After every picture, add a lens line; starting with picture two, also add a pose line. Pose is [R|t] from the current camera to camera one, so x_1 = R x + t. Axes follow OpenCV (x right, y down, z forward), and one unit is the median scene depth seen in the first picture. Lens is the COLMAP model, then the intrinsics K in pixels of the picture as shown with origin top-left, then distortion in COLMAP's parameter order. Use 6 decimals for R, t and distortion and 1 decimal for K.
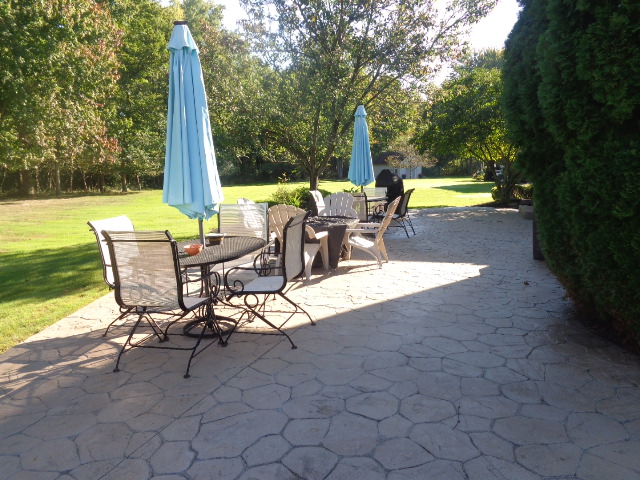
lens RADIAL K [[485.1, 0, 319.4], [0, 485.1, 236.8], [0, 0, 1]] dist [0.012422, -0.004435]
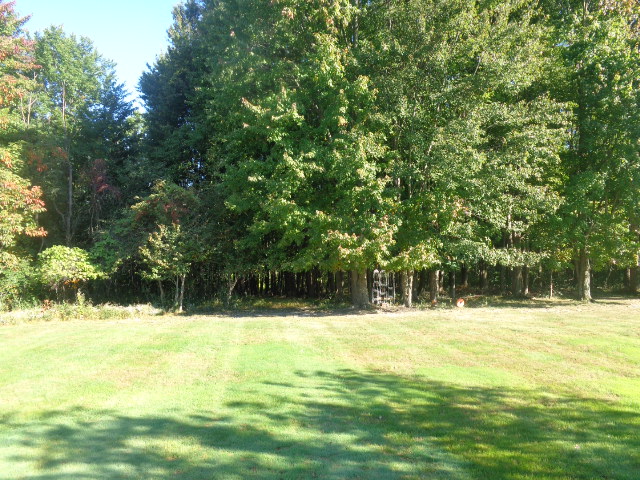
lens RADIAL K [[485.1, 0, 319.4], [0, 485.1, 236.8], [0, 0, 1]] dist [0.012422, -0.004435]
pose [[0.448594, -0.039028, -0.892883, -0.085284], [-0.127021, 0.986121, -0.106920, -0.025700], [0.884663, 0.161378, 0.437410, 0.121683]]
